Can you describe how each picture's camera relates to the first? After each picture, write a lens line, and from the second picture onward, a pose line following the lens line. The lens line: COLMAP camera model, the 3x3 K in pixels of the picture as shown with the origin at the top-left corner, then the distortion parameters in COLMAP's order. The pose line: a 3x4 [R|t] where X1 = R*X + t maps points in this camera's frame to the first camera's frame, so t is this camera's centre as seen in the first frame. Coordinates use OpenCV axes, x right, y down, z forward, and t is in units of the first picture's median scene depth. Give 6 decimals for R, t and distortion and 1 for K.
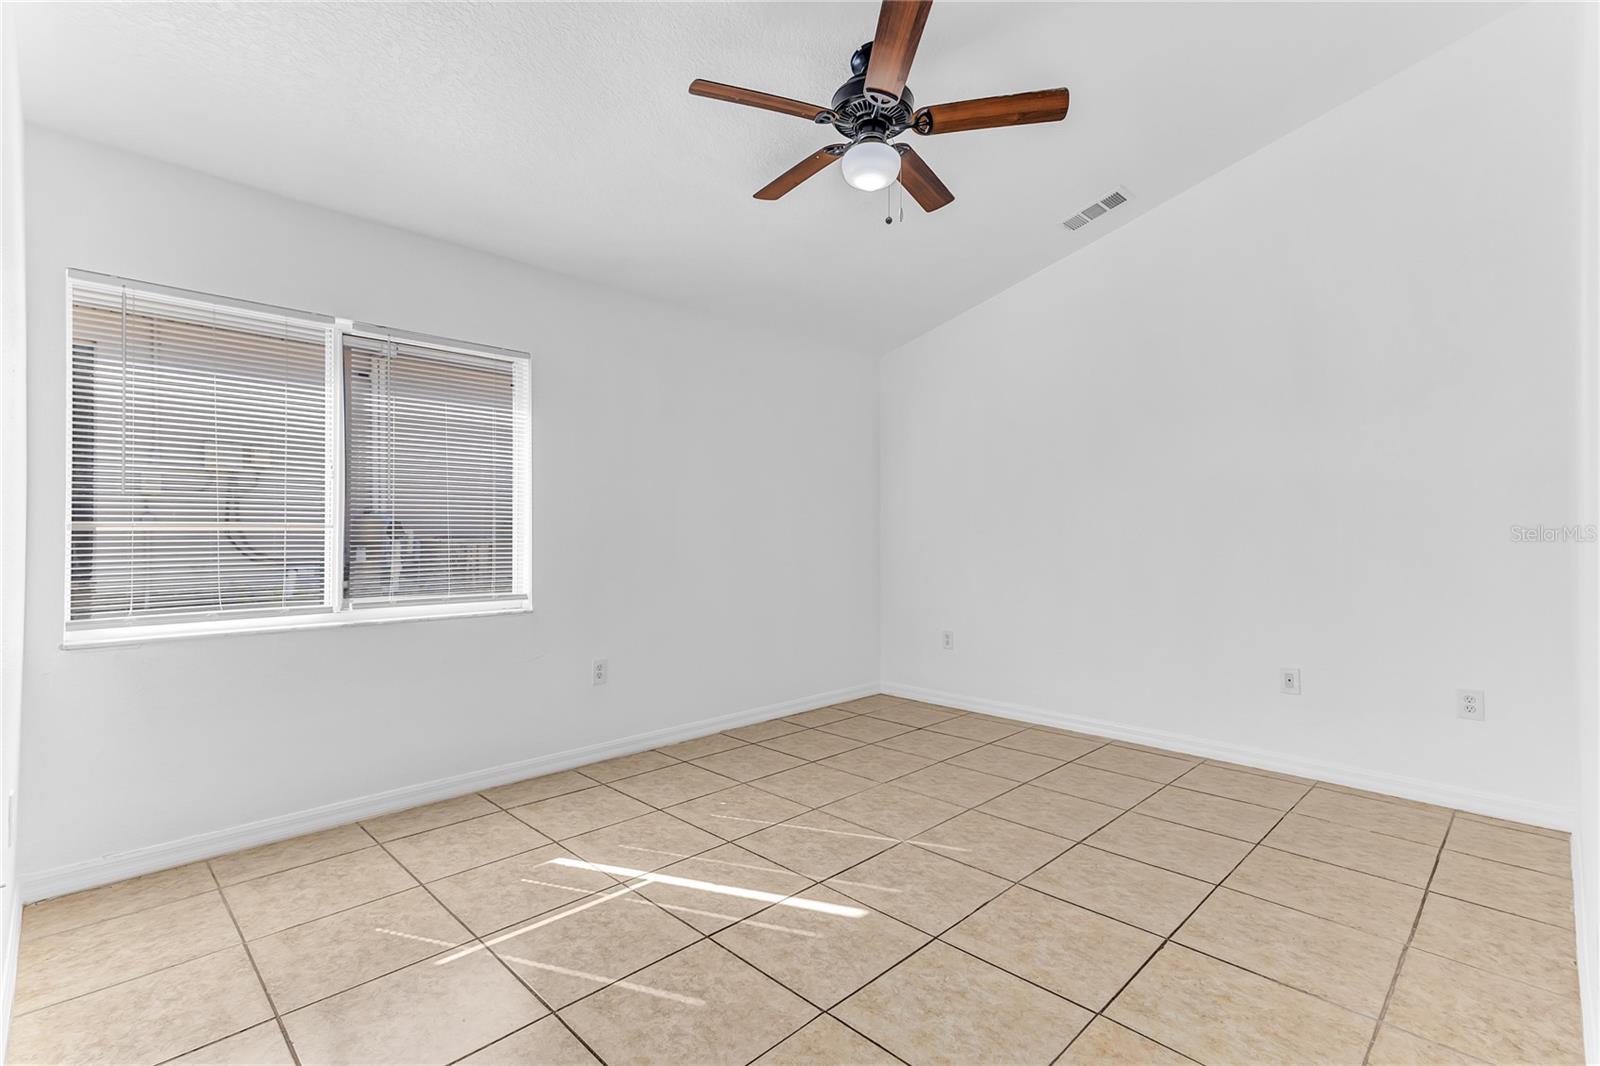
lens RADIAL K [[736.0, 0, 794.7], [0, 736.0, 535.9], [0, 0, 1]] dist [0.031759, -0.002677]
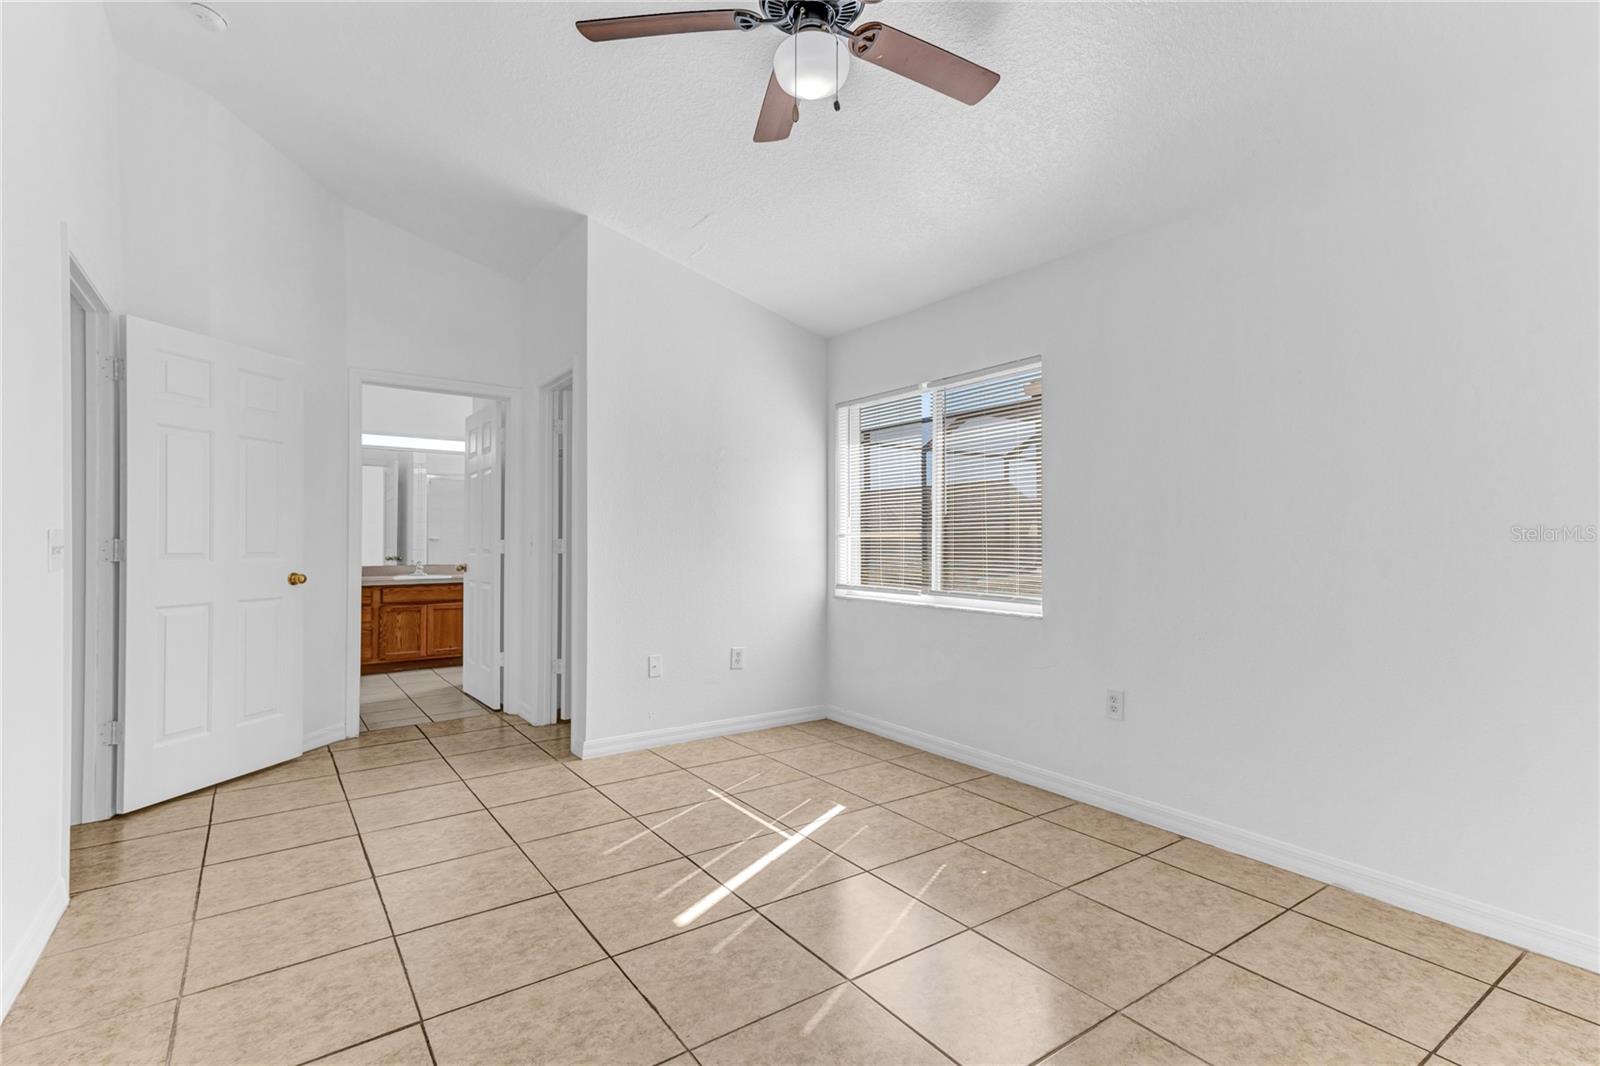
lens RADIAL K [[736.0, 0, 793.8], [0, 736.0, 533.7], [0, 0, 1]] dist [0.031759, -0.002677]
pose [[-0.155028, -0.008365, -0.987875, 0.947022], [-0.004015, 0.999961, -0.007837, -0.000825], [0.987902, 0.002751, -0.155056, 1.179402]]
